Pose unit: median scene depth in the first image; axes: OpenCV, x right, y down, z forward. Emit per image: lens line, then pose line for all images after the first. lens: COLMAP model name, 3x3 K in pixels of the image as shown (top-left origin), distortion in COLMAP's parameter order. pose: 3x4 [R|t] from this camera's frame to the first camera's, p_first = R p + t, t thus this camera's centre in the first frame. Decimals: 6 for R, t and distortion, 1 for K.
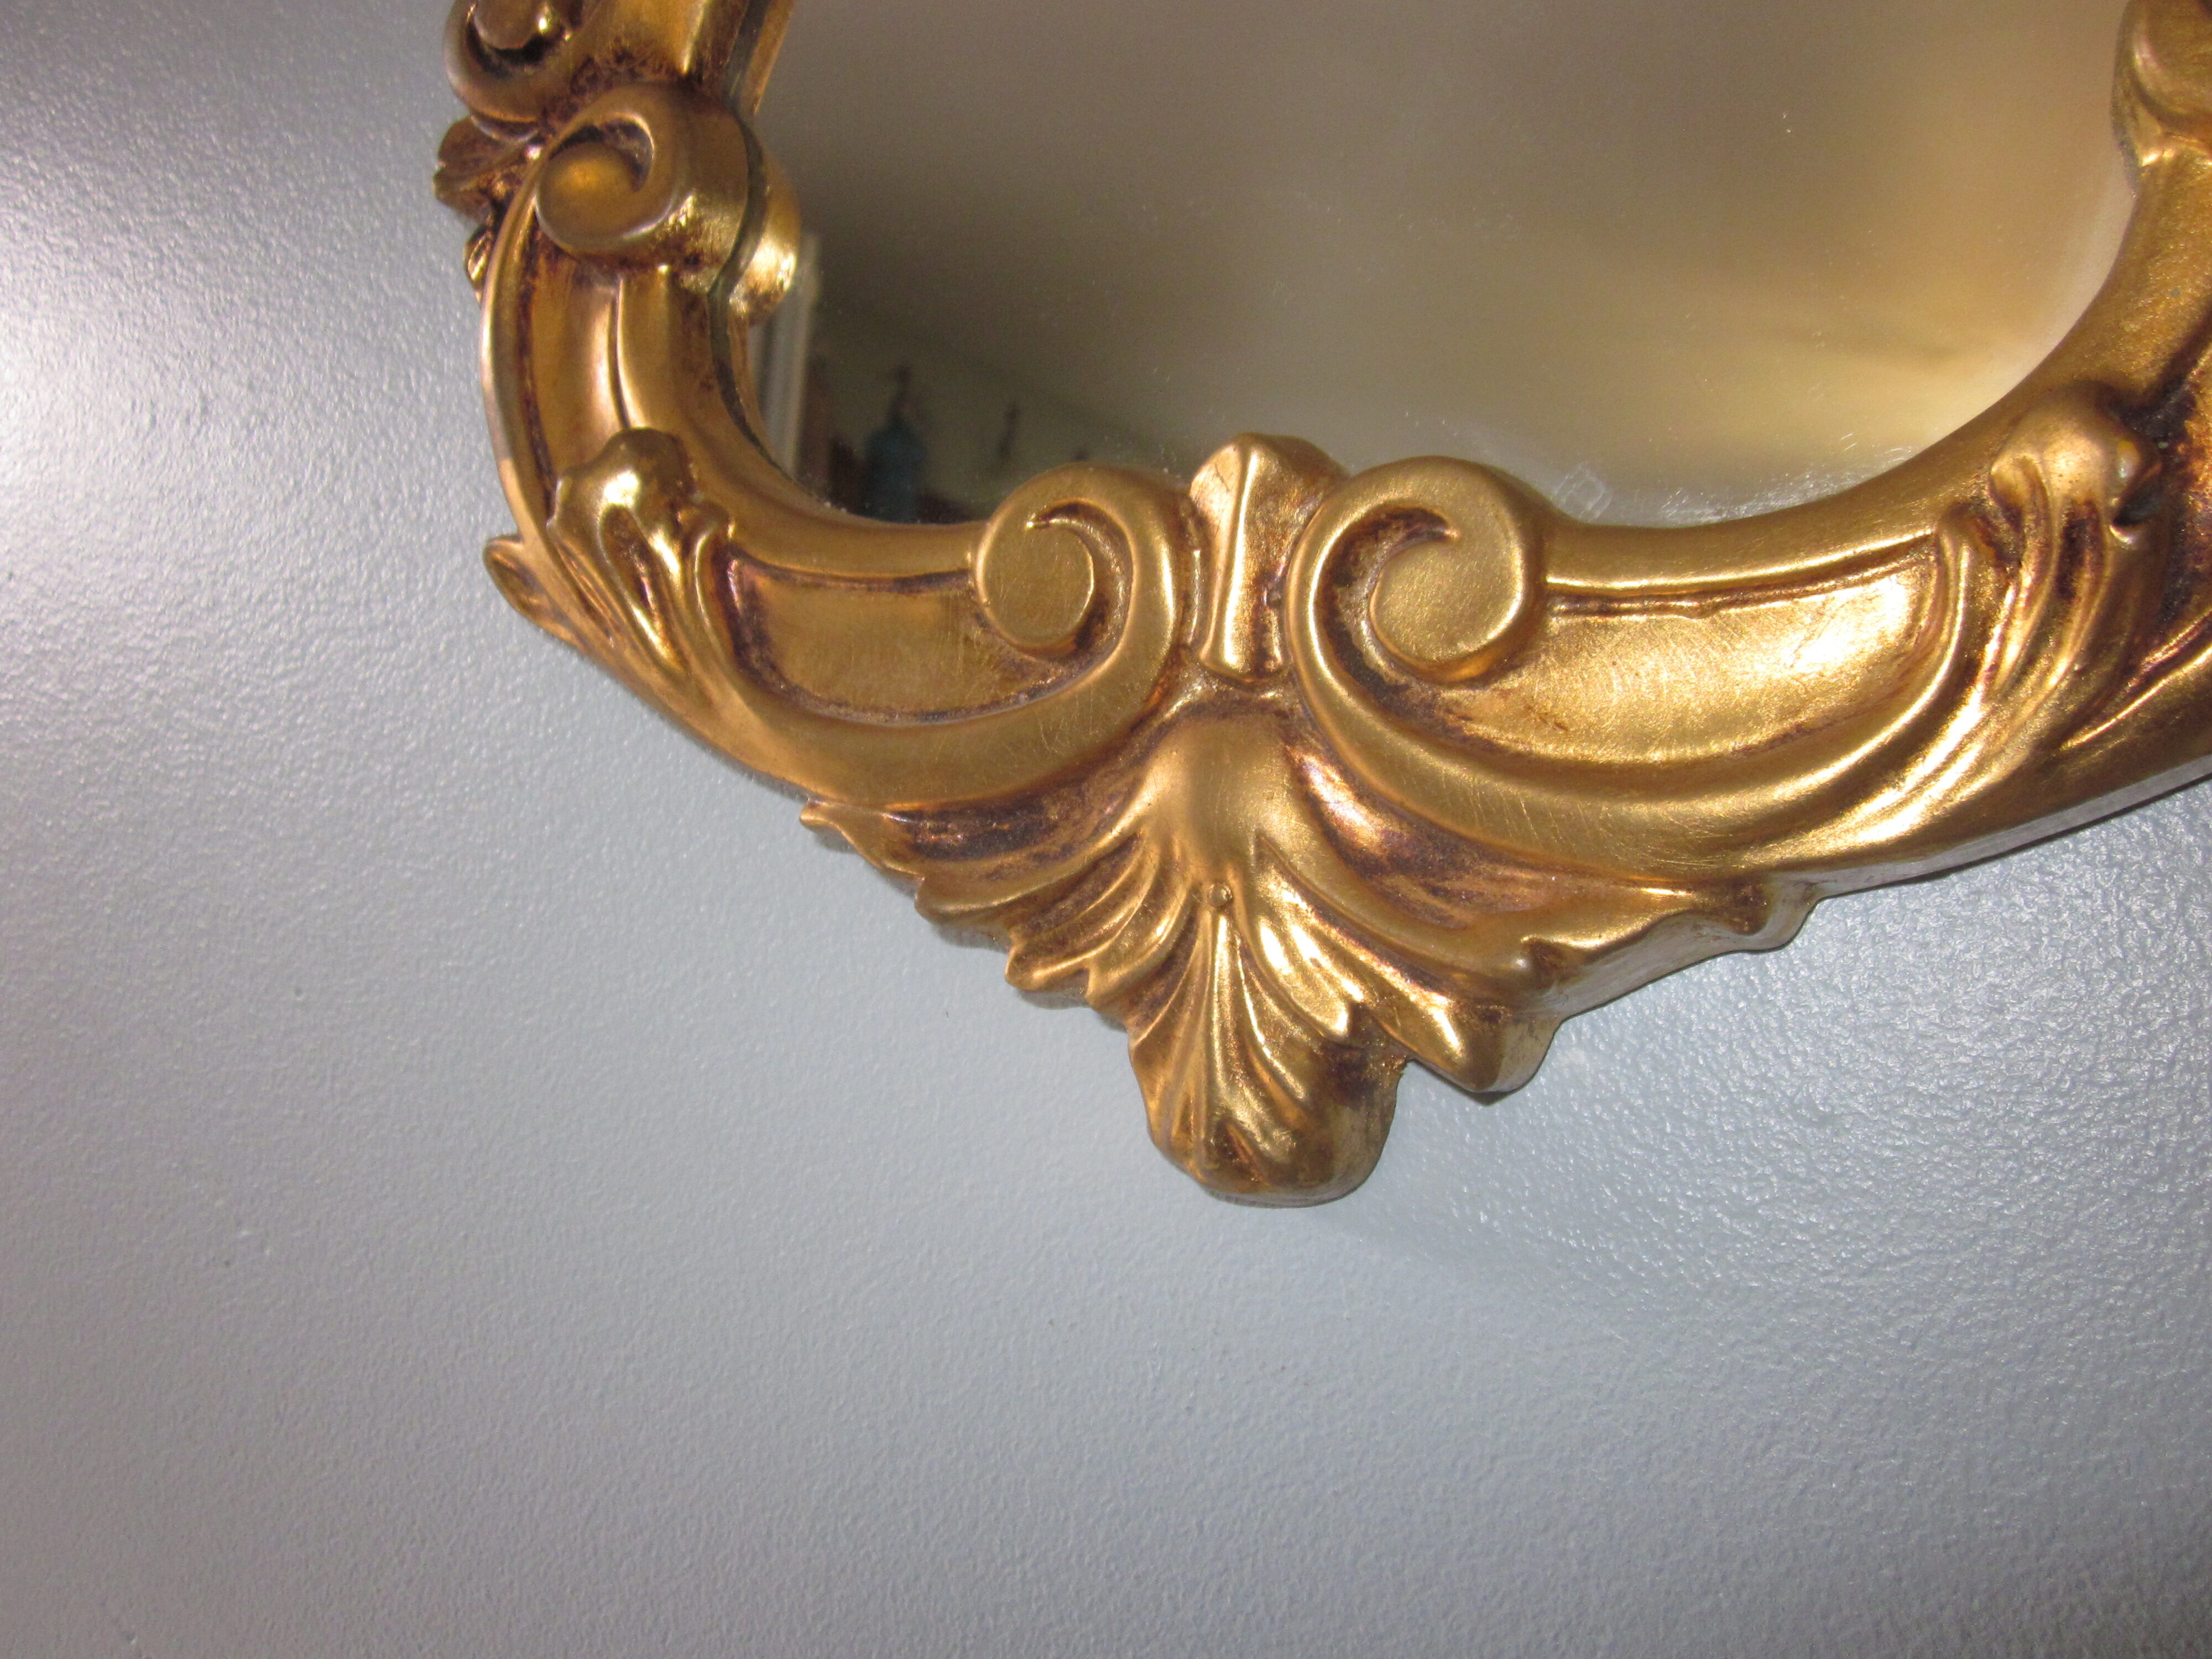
lens RADIAL K [[1820.5, 0, 1109.0], [0, 1820.5, 839.0], [0, 0, 1]] dist [-0.030653, 0.011760]
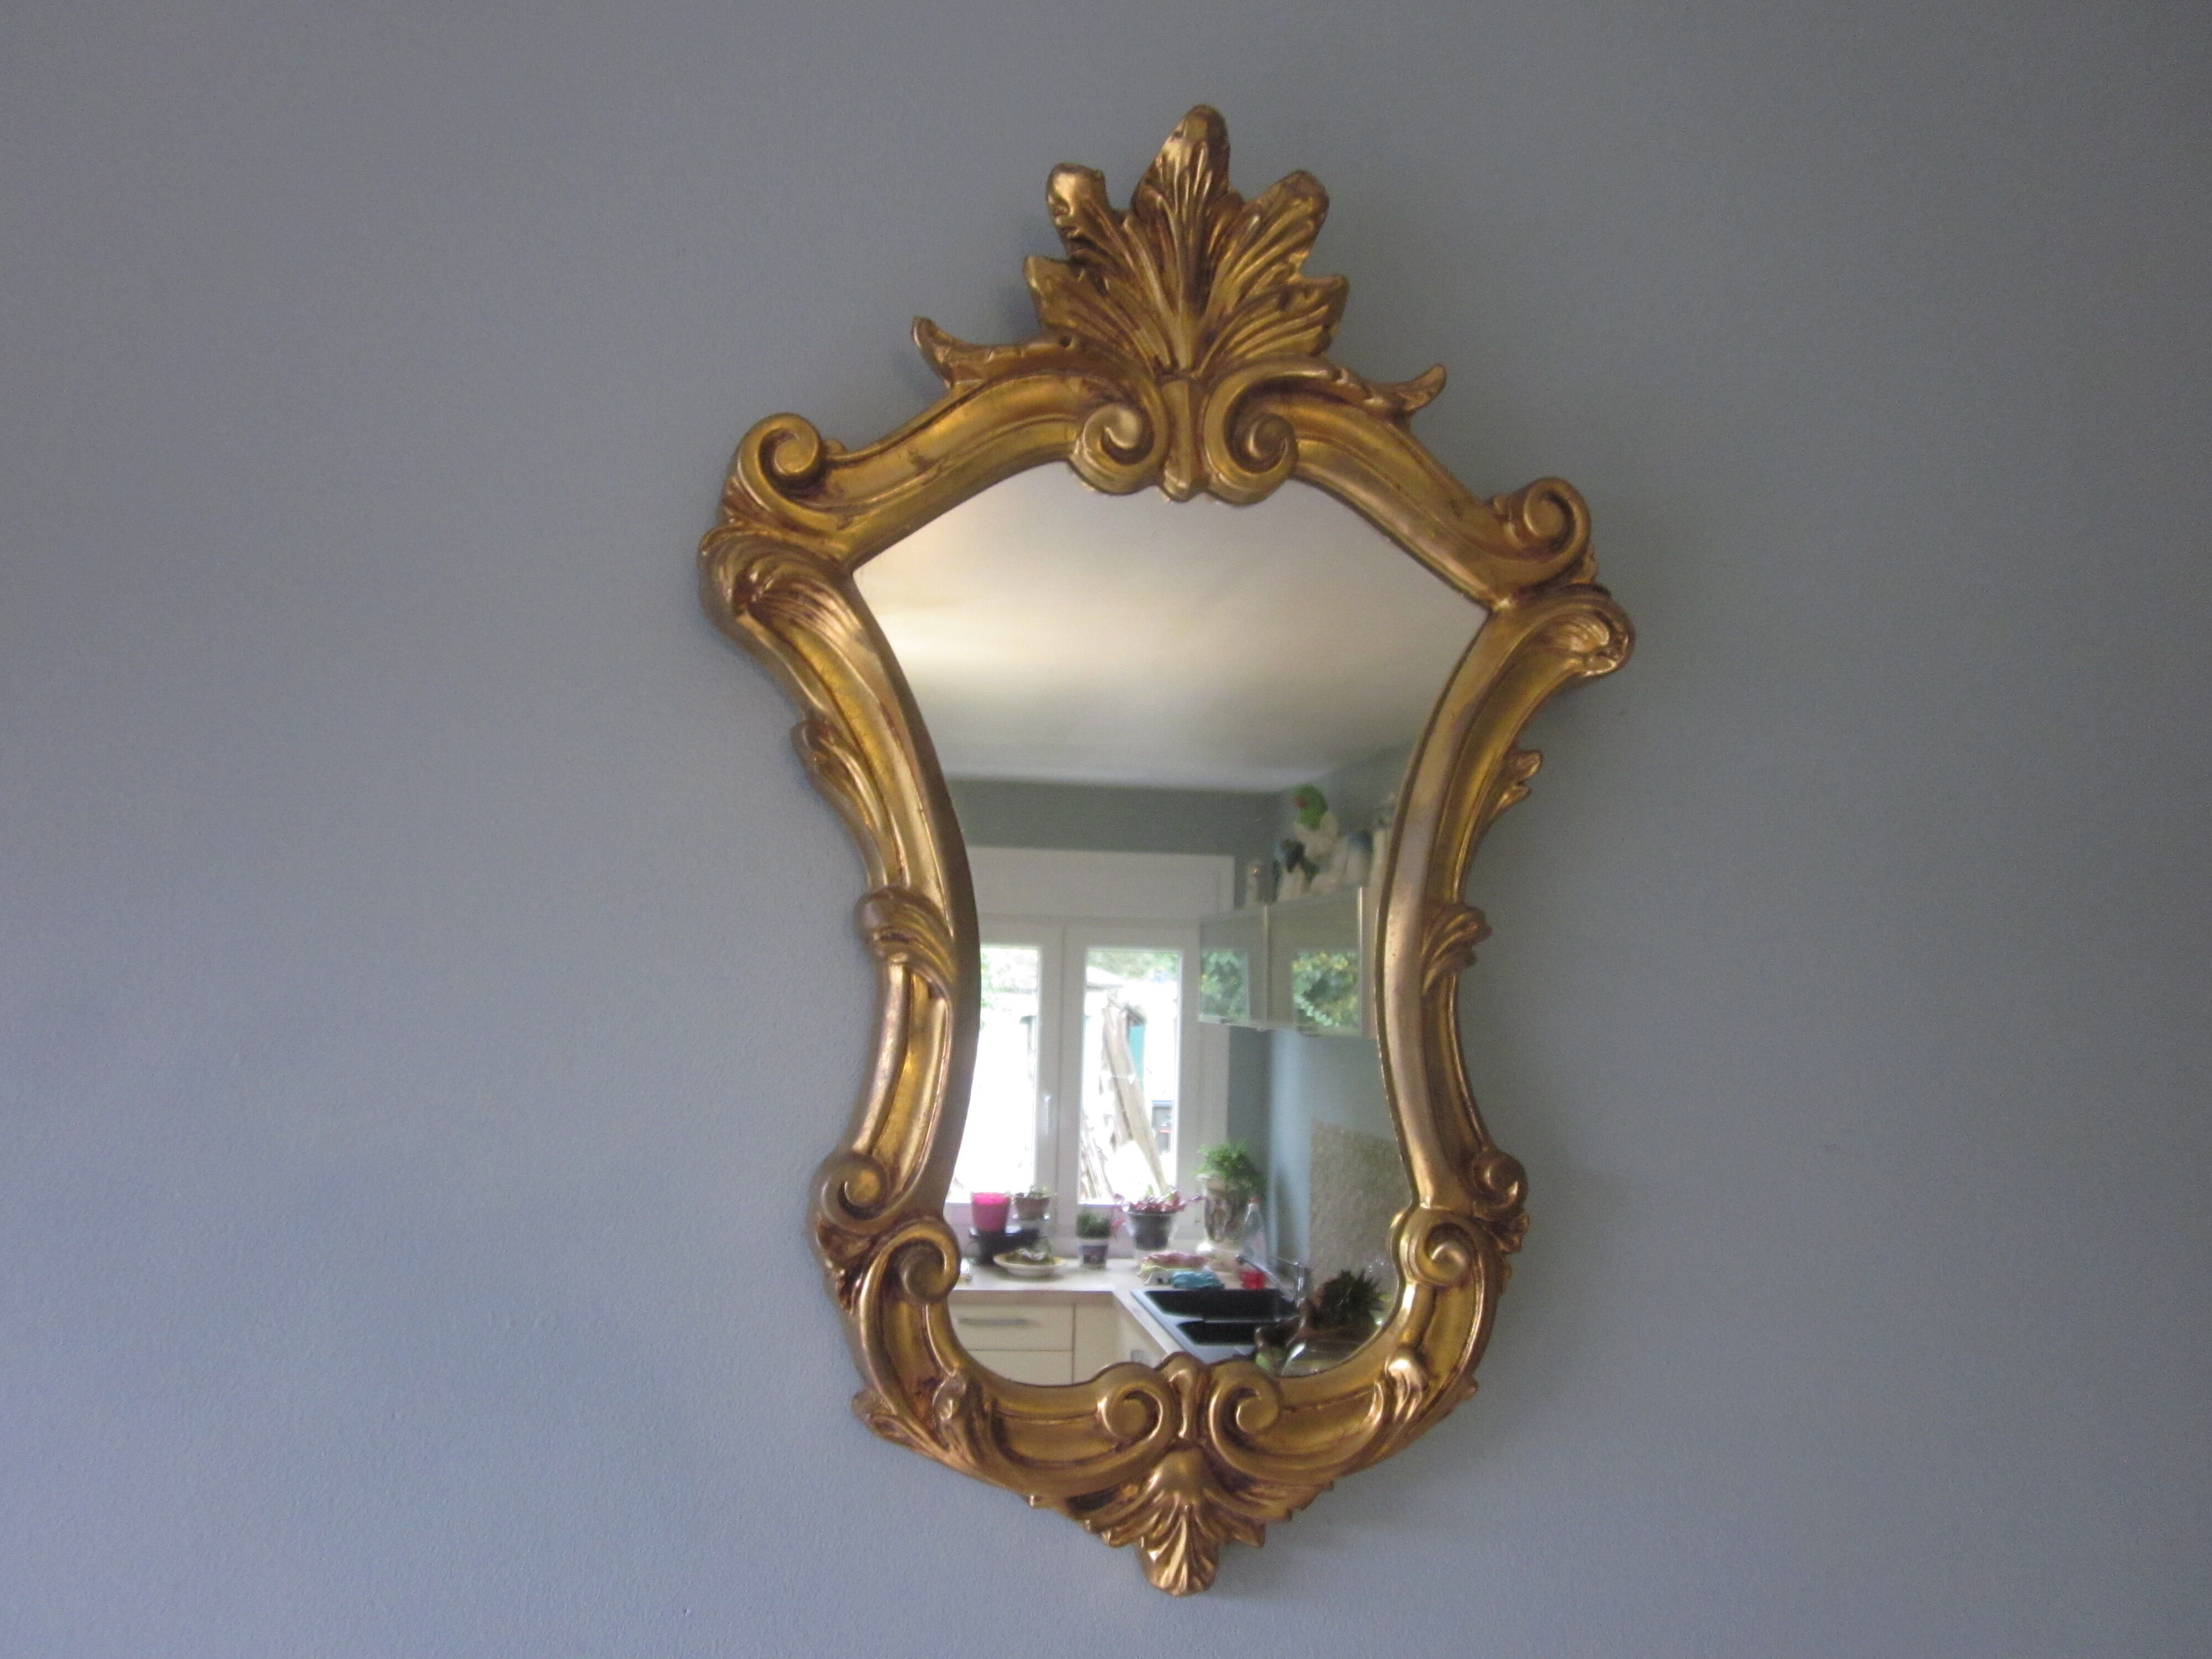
lens RADIAL K [[1820.5, 0, 1113.3], [0, 1820.5, 837.0], [0, 0, 1]] dist [-0.030653, 0.011760]
pose [[0.745557, -0.026059, 0.665933, -1.986184], [0.047453, 0.998775, -0.014043, -1.034870], [-0.664751, 0.042071, 0.745880, -1.249367]]
